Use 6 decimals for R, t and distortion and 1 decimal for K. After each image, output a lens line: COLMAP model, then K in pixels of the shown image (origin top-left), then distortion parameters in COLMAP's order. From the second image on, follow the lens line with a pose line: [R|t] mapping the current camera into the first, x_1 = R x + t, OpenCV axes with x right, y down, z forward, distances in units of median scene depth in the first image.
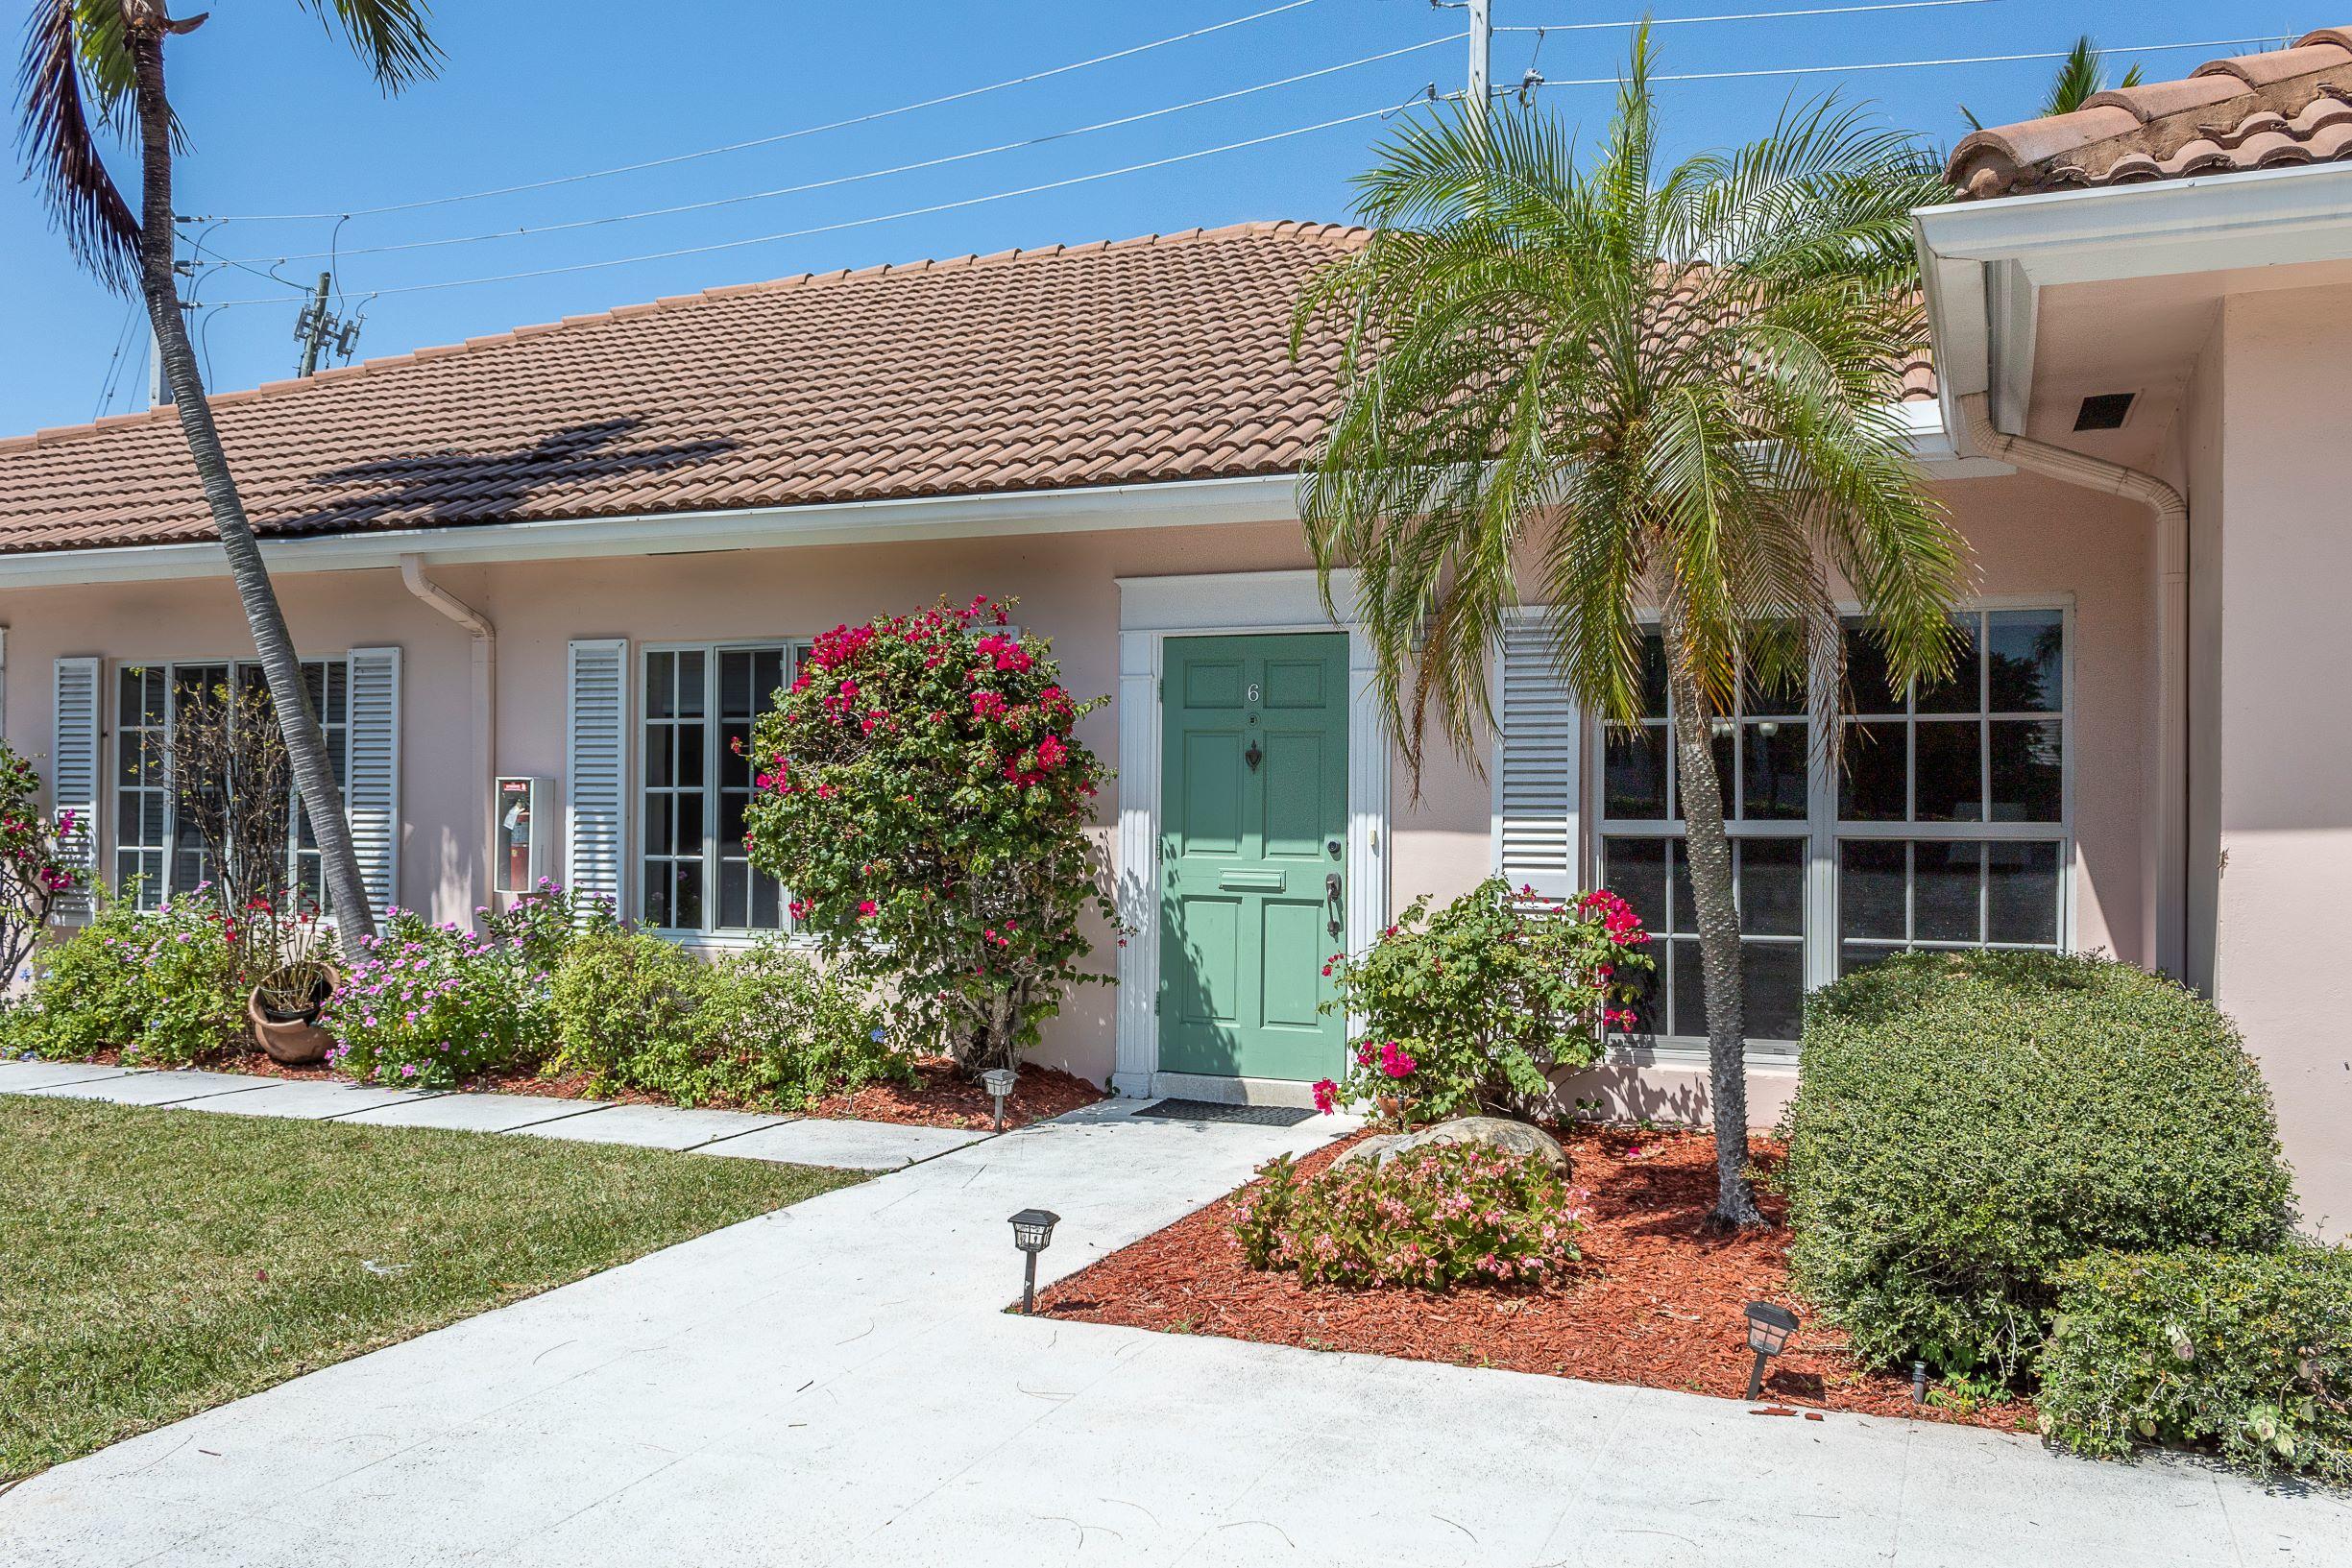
lens RADIAL K [[1908.2, 0, 1149.6], [0, 1908.2, 782.9], [0, 0, 1]] dist [-0.015426, 0.000368]
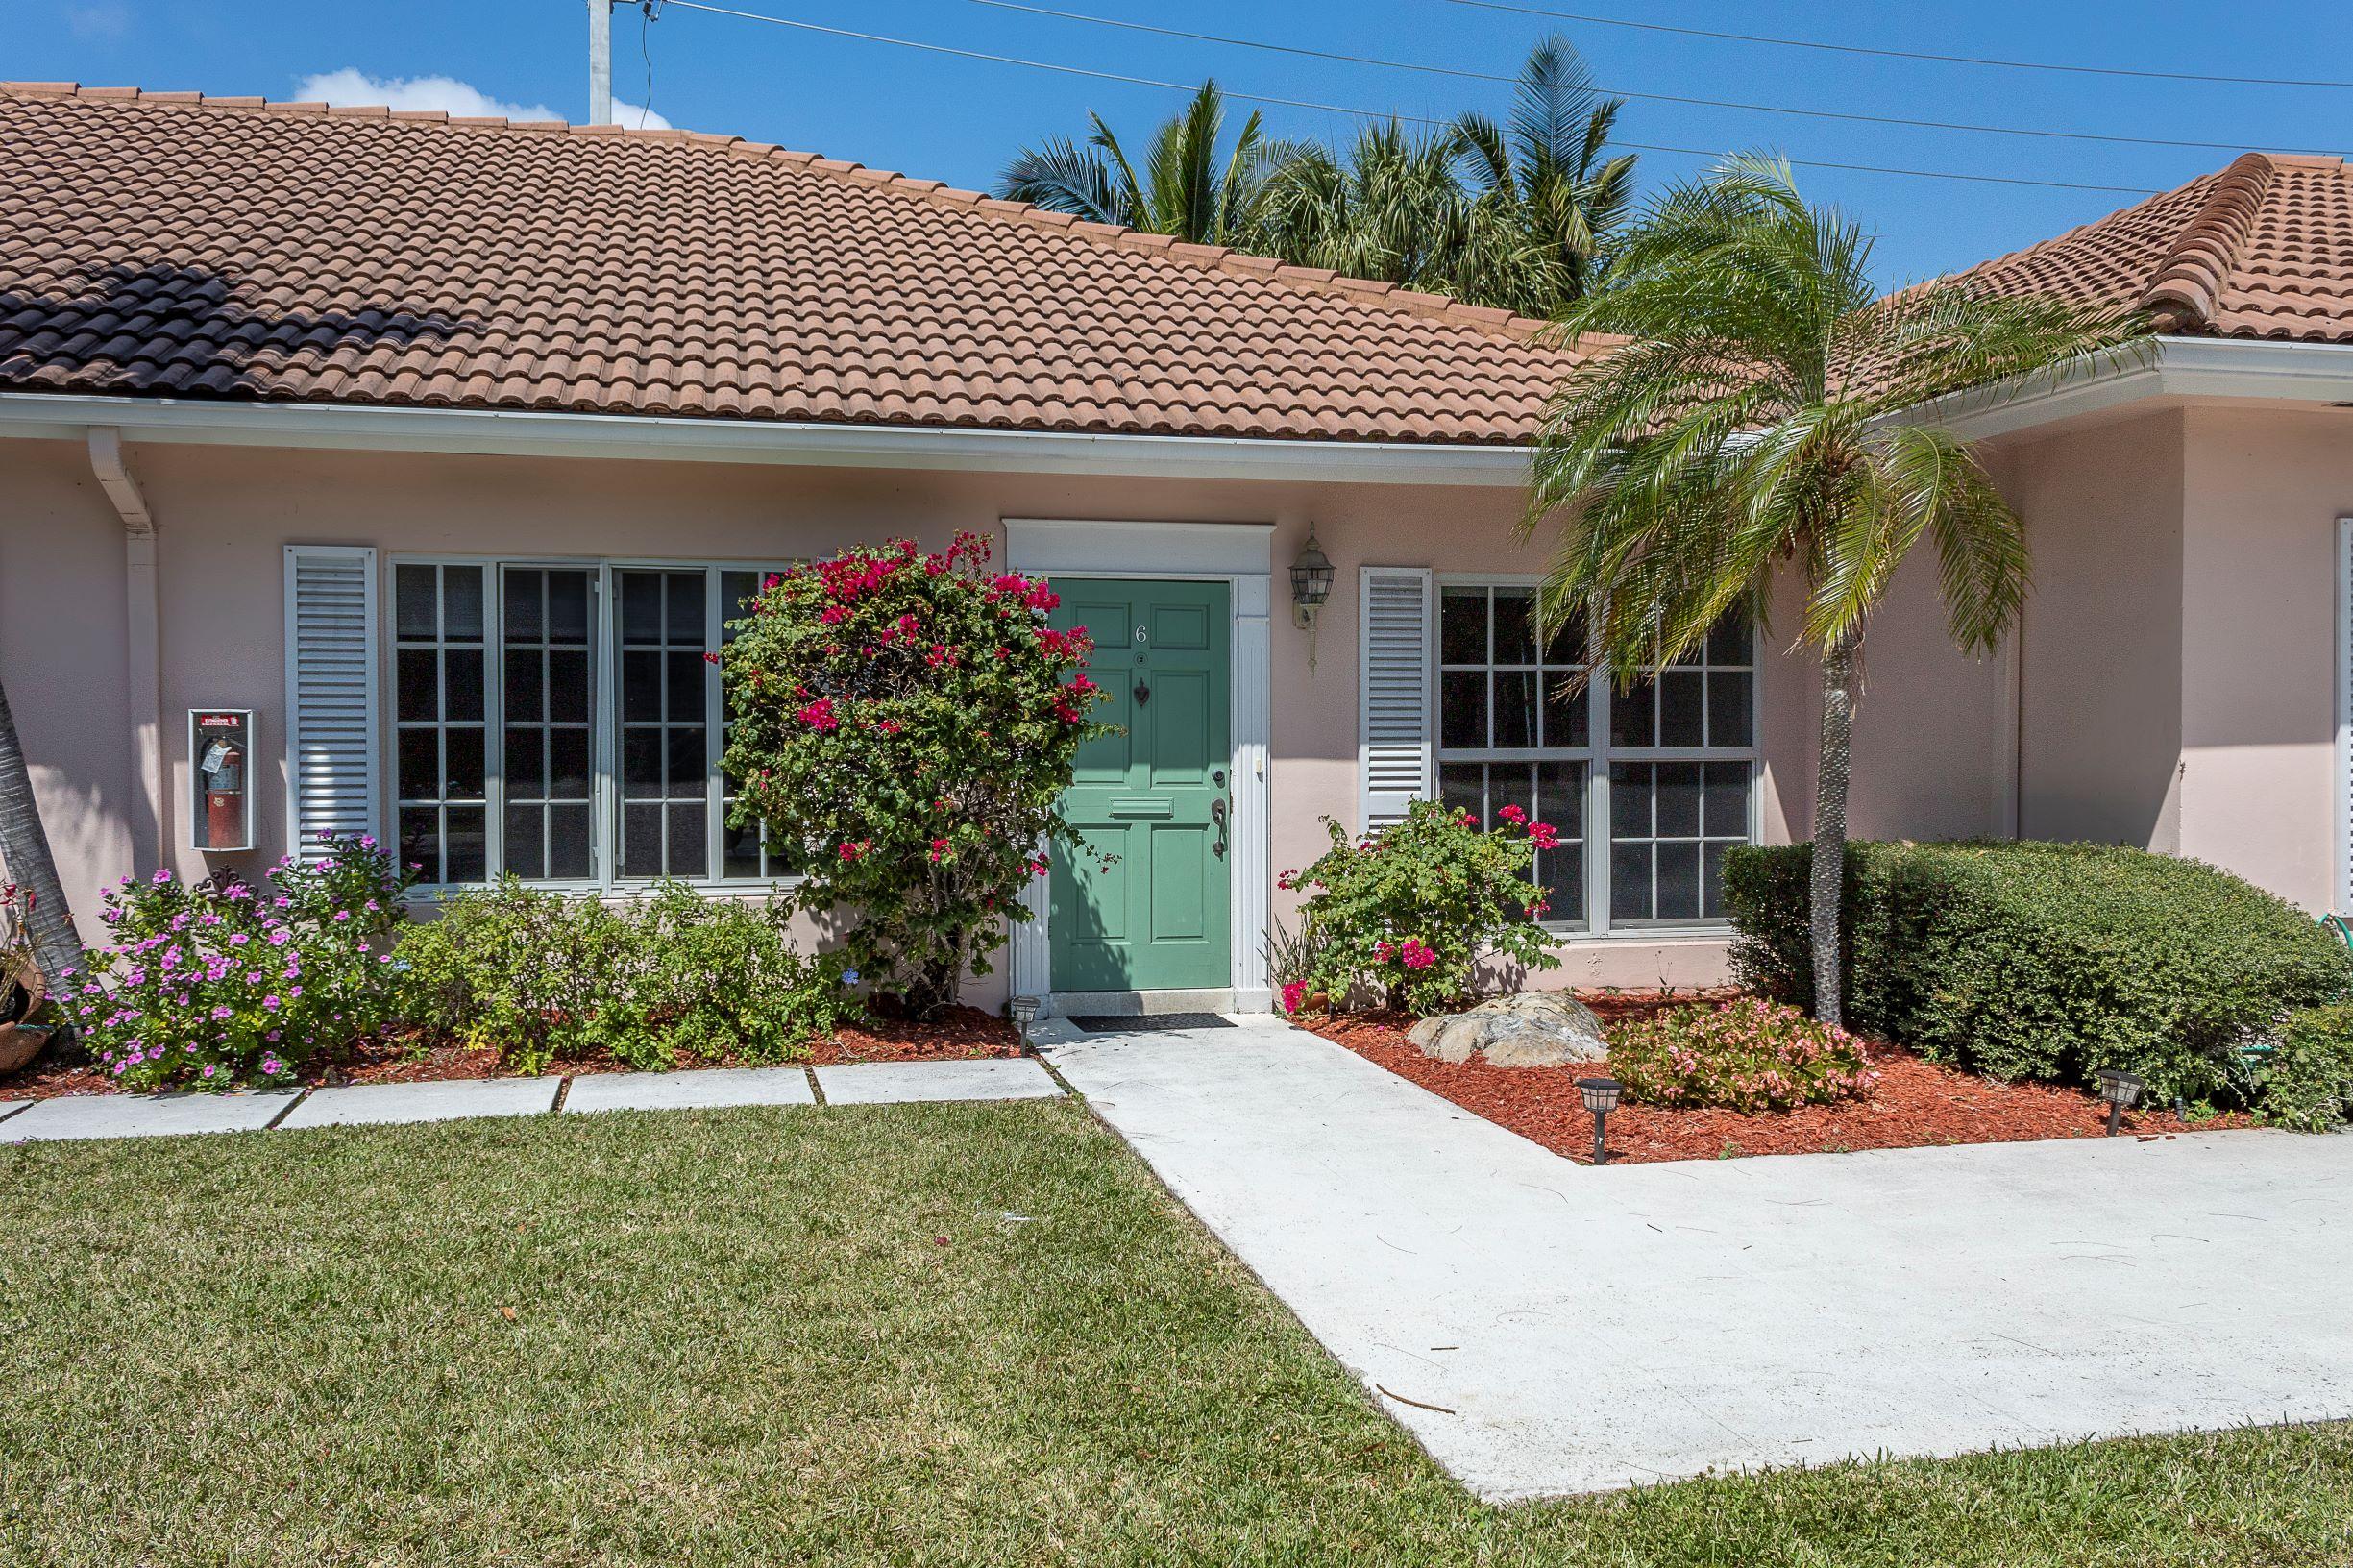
lens RADIAL K [[1909.2, 0, 1150.1], [0, 1909.2, 782.9], [0, 0, 1]] dist [-0.015426, 0.000368]
pose [[0.799431, -0.013096, 0.600616, -0.592673], [0.002666, 0.999830, 0.018252, 0.017388], [-0.600753, -0.012991, 0.799329, 0.130485]]
